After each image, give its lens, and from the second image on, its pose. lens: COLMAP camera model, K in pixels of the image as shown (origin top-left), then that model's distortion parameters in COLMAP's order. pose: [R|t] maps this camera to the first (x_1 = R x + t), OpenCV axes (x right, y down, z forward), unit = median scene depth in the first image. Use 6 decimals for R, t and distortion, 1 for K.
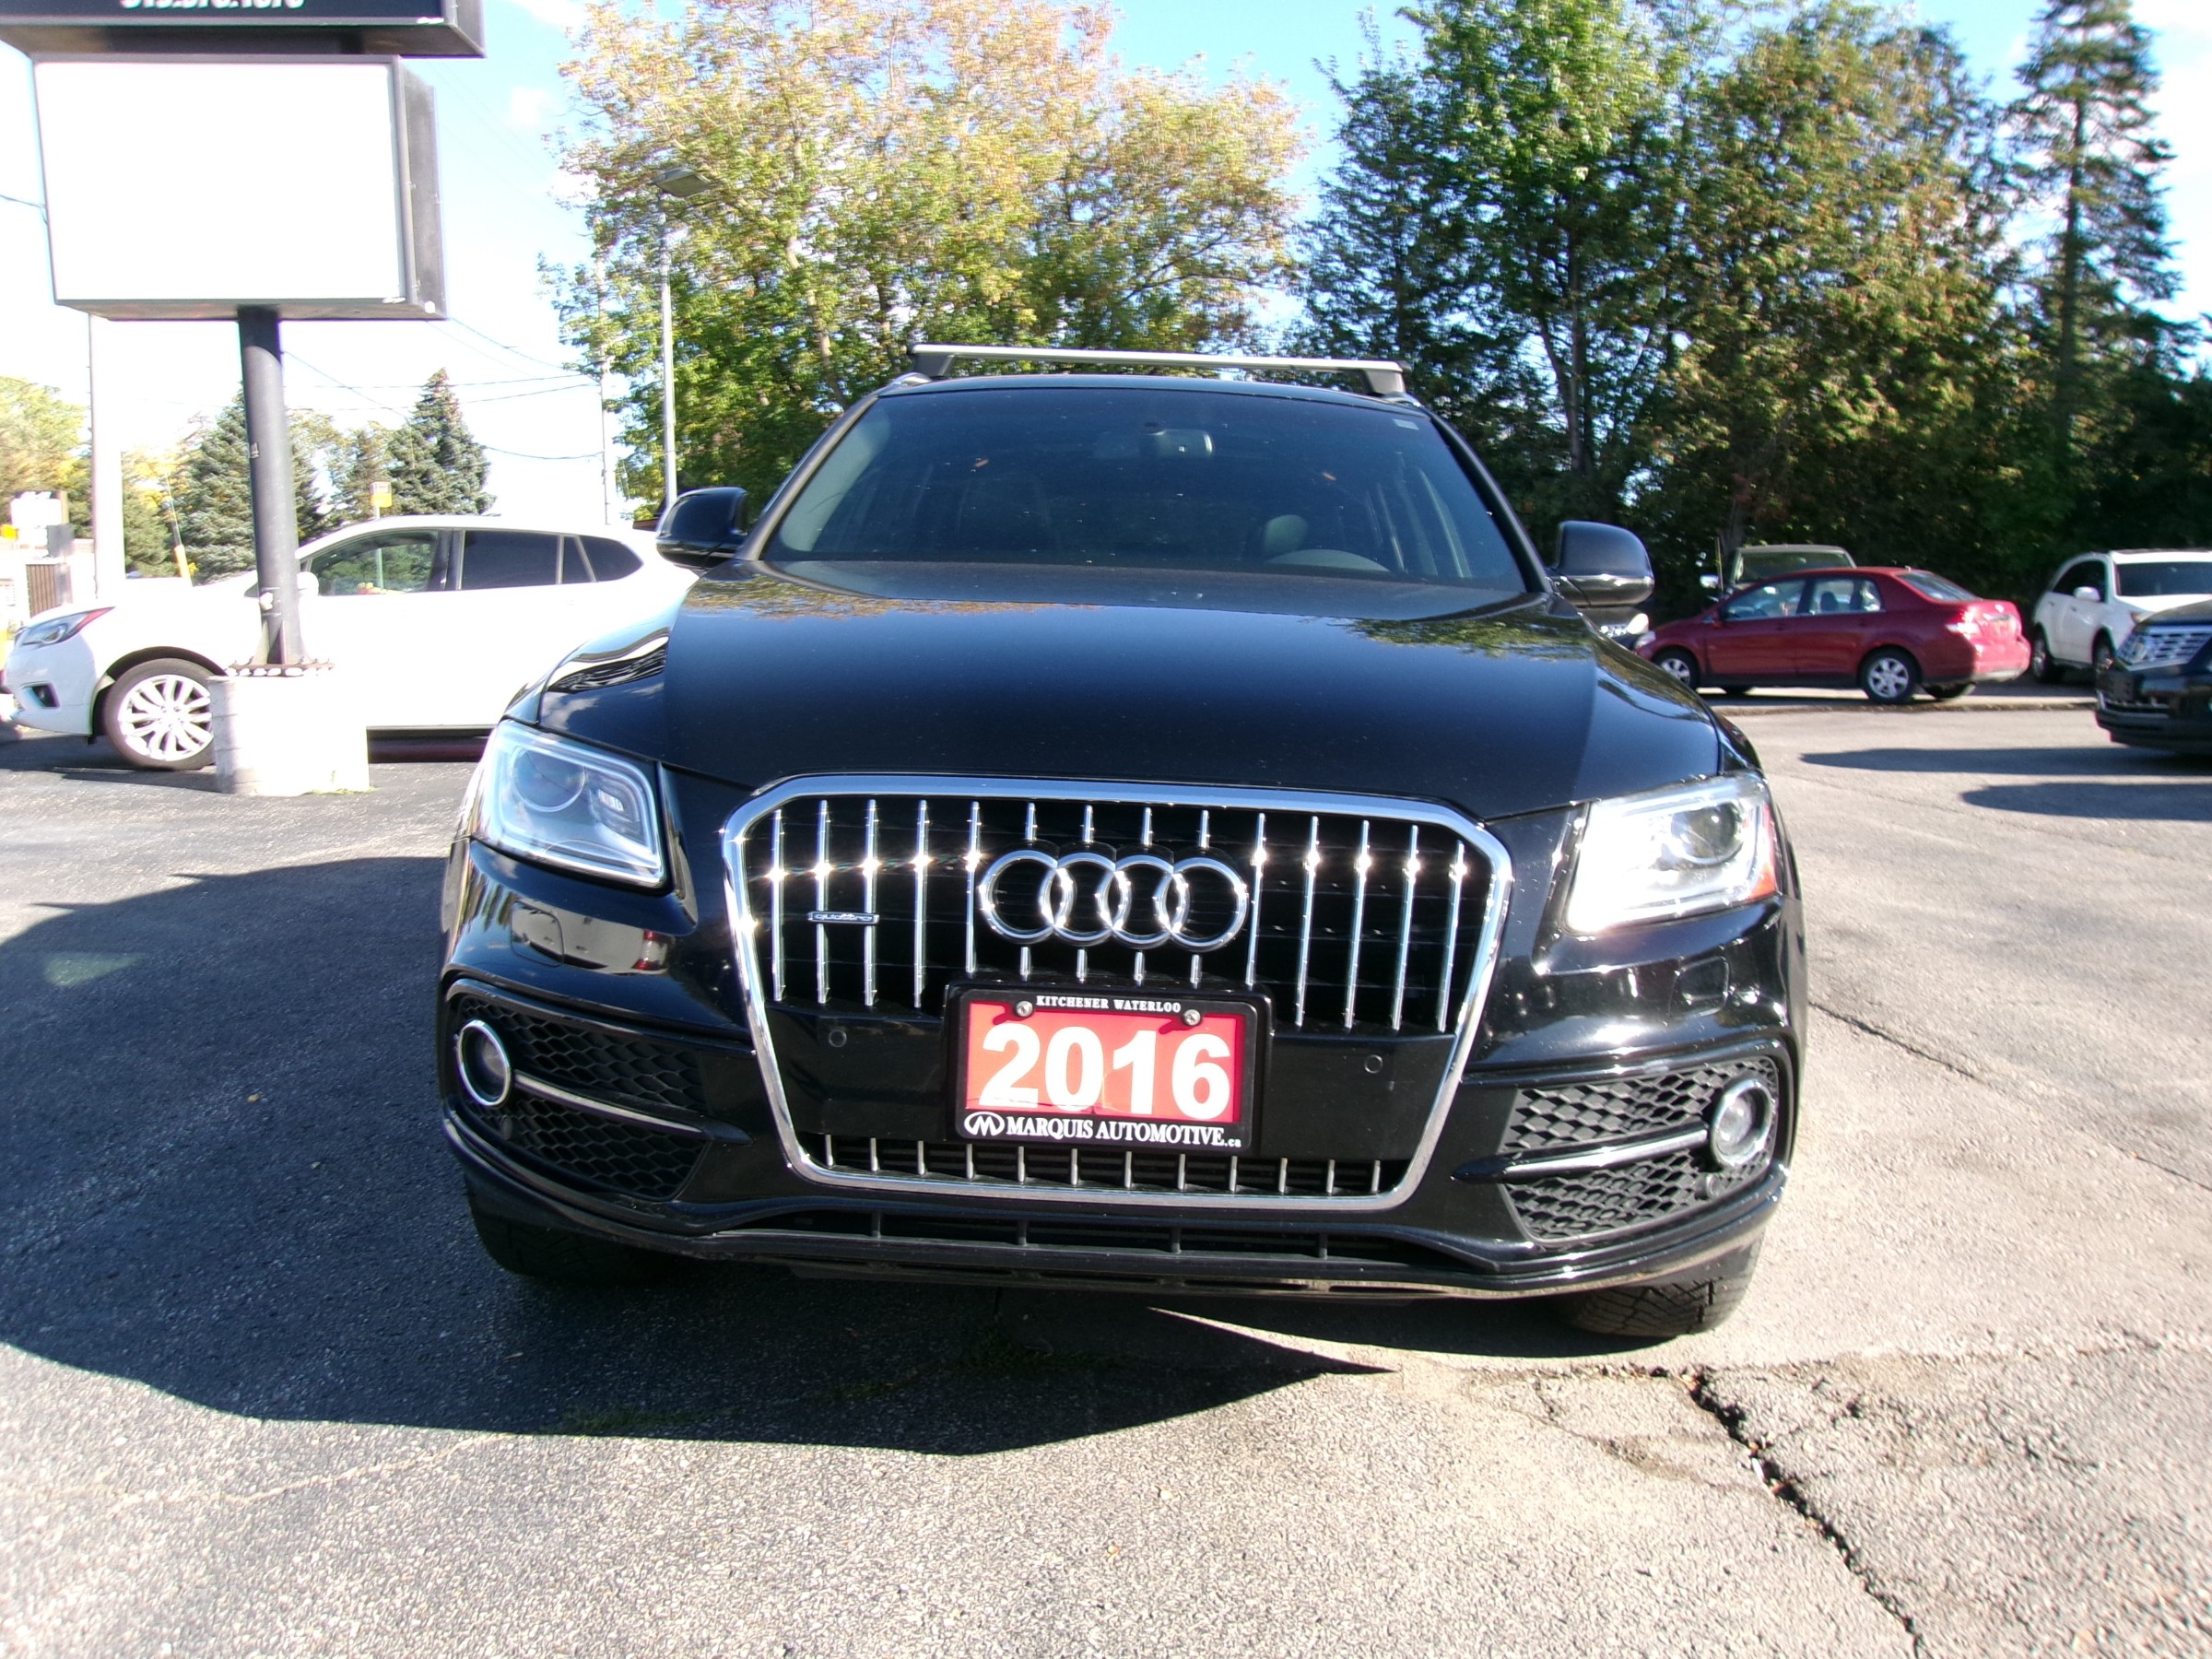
lens RADIAL K [[1722.4, 0, 1106.0], [0, 1722.4, 829.5], [0, 0, 1]] dist [-0.000627, 0.002625]
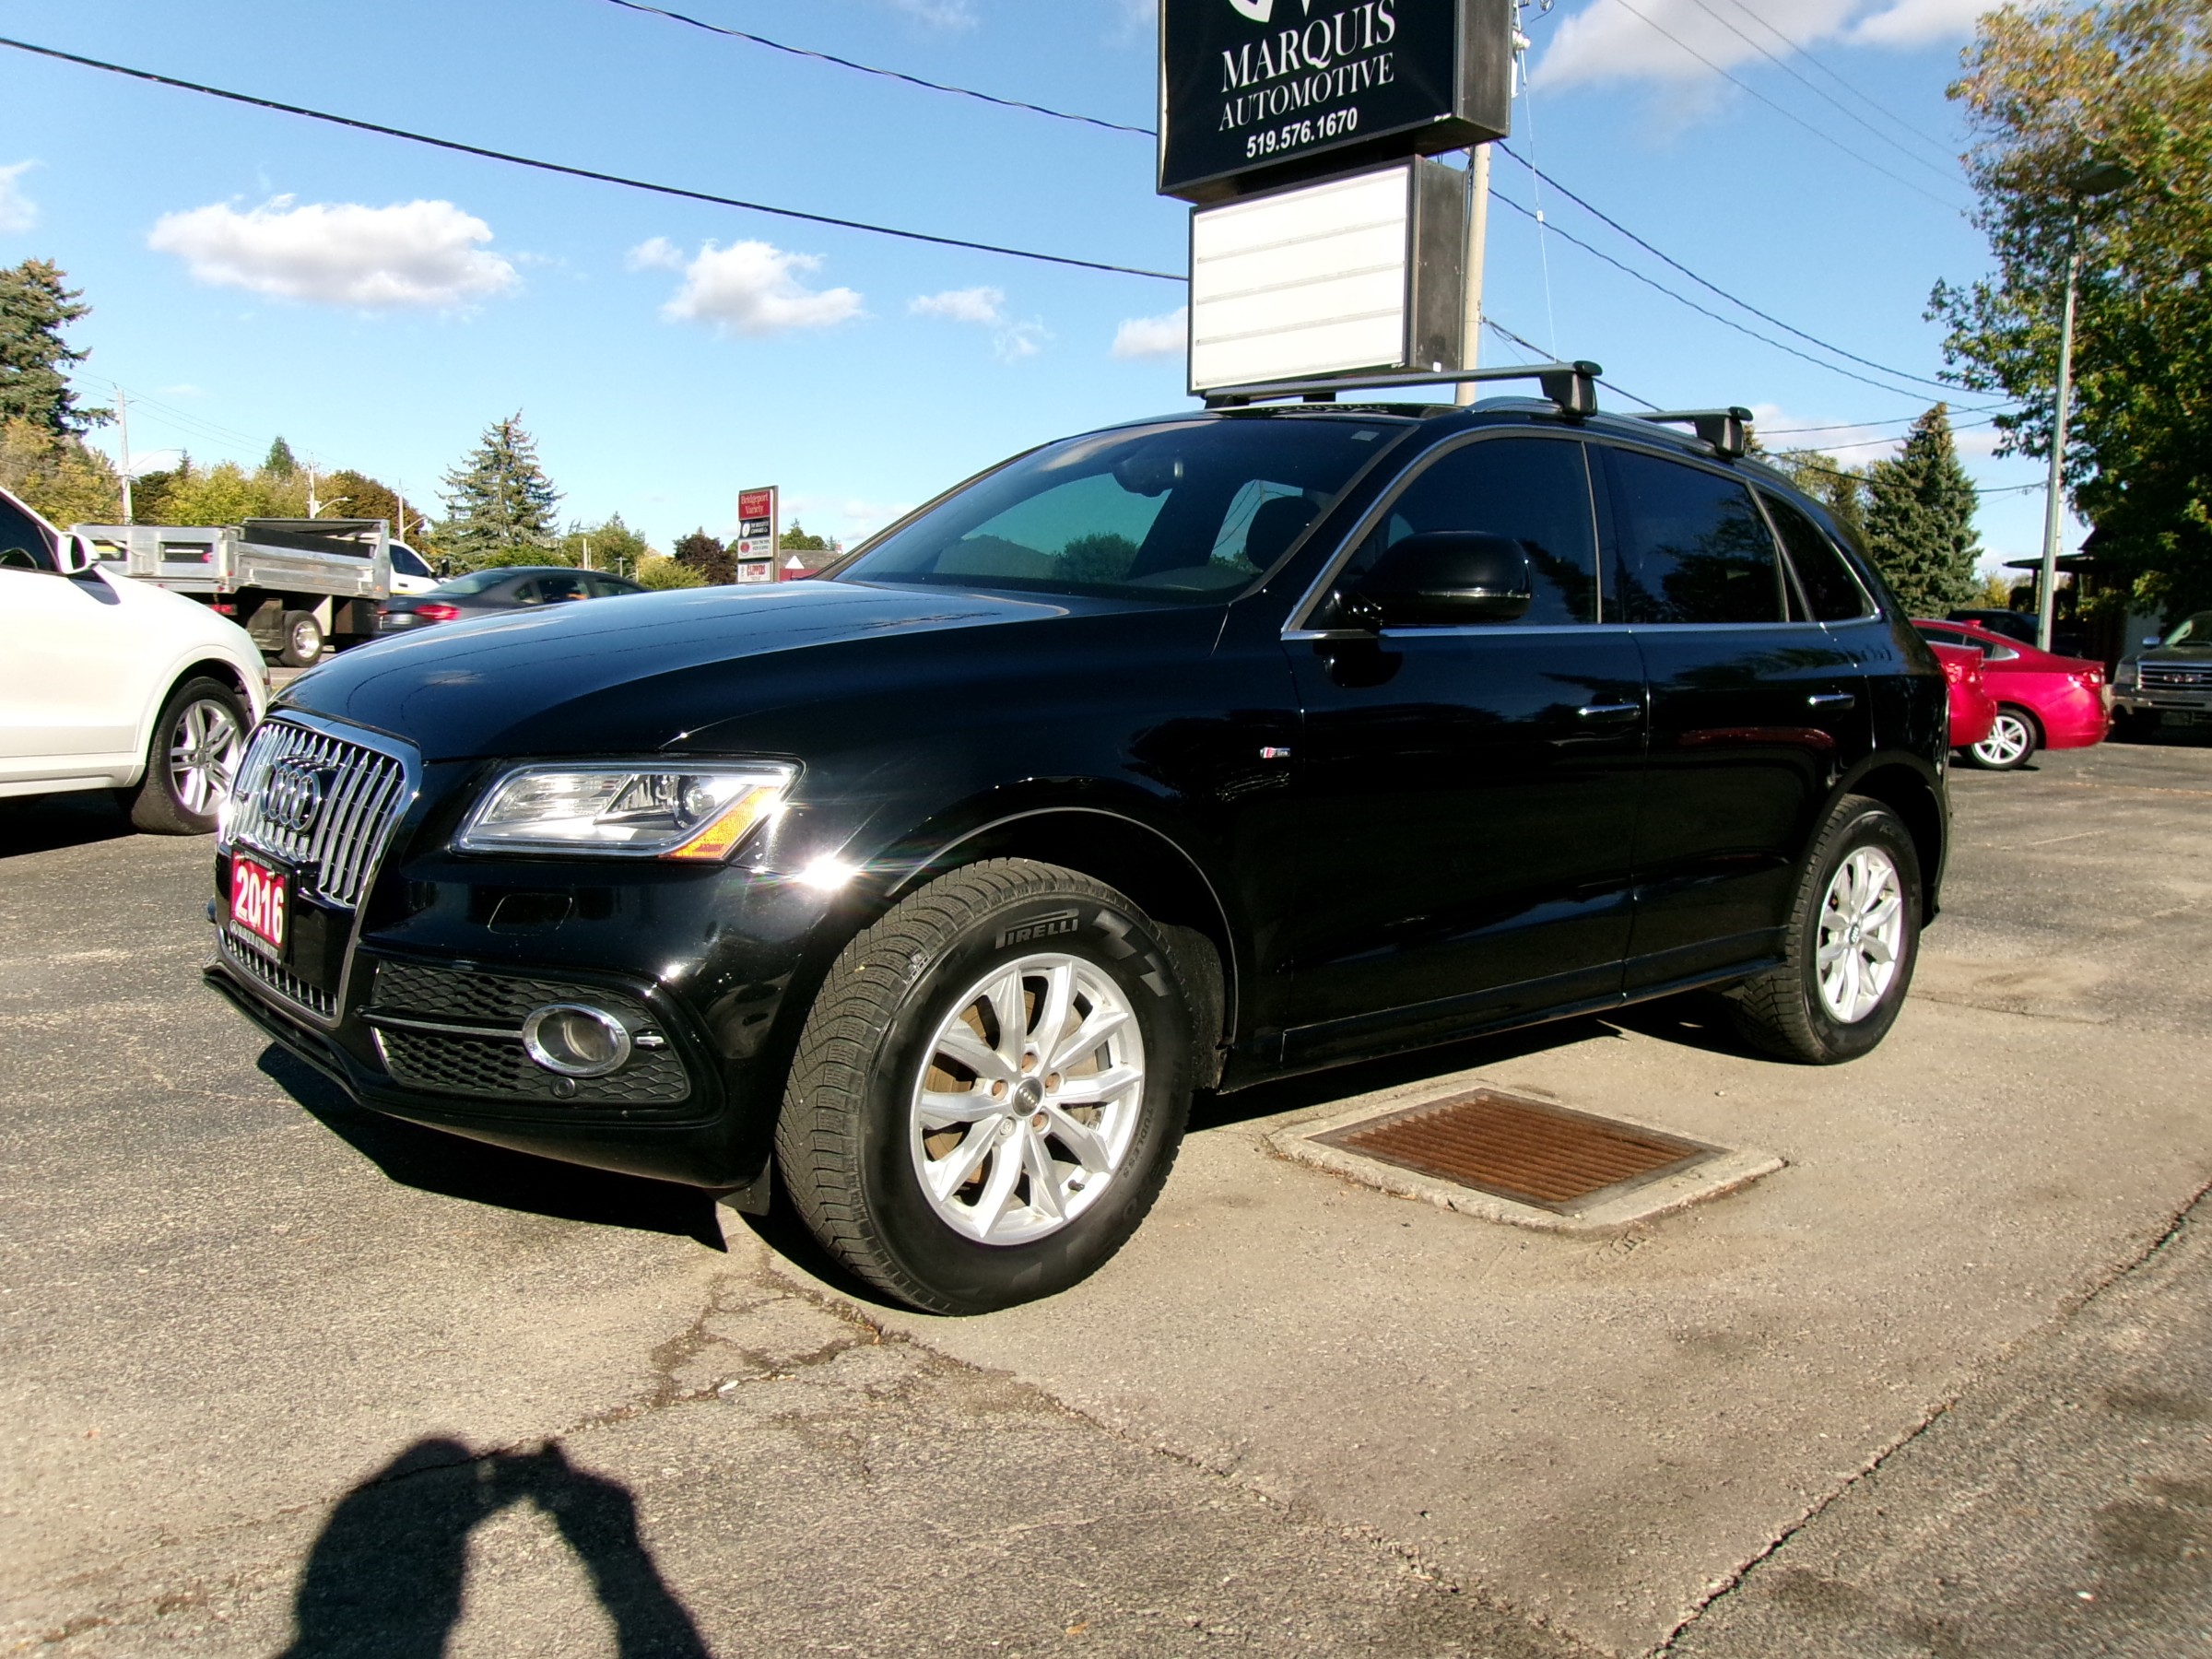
lens RADIAL K [[1740.7, 0, 1118.2], [0, 1740.7, 823.9], [0, 0, 1]] dist [-0.044172, 0.079837]
pose [[0.682414, 0.091325, -0.725239, 0.320781], [-0.110715, 0.993631, 0.020944, -0.009365], [0.722533, 0.066003, 0.688179, 0.094513]]
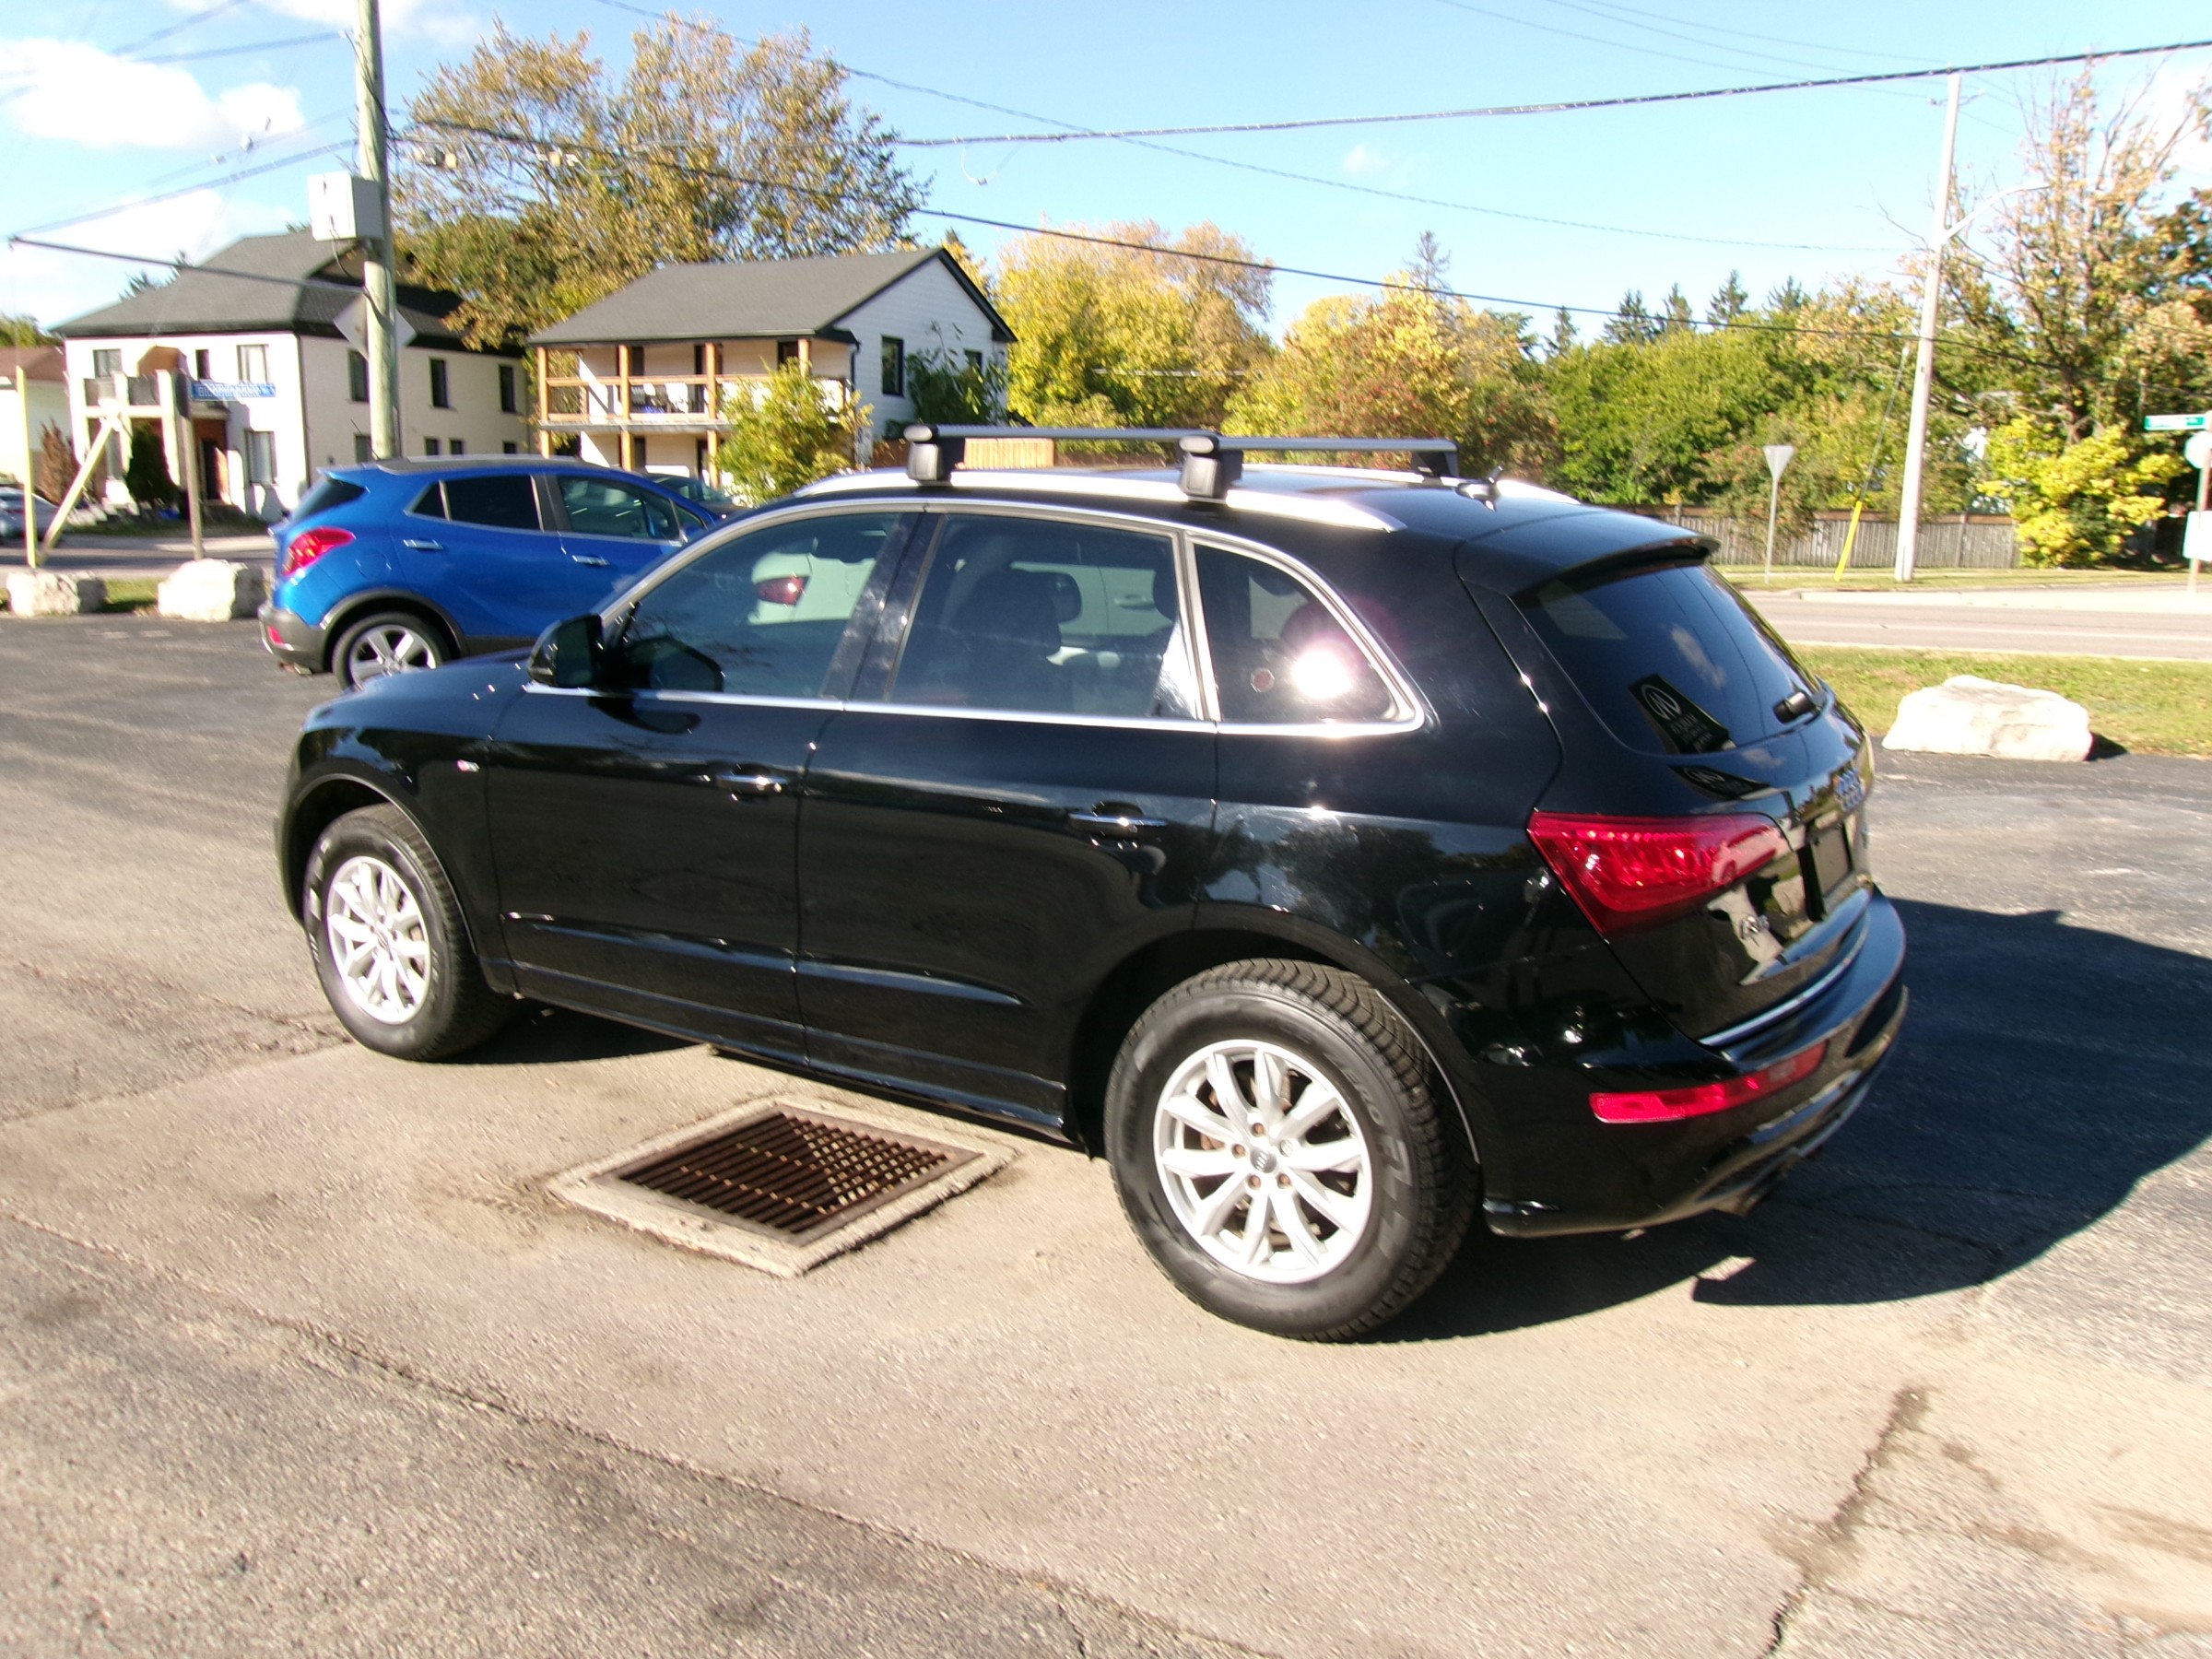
lens RADIAL K [[1744.9, 0, 1123.4], [0, 1744.9, 838.9], [0, 0, 1]] dist [-0.039498, 0.067999]
pose [[-0.524843, 0.147562, -0.838311, 0.414394], [-0.122368, 0.961549, 0.245866, -0.139736], [0.842357, 0.231624, -0.486606, 0.727831]]
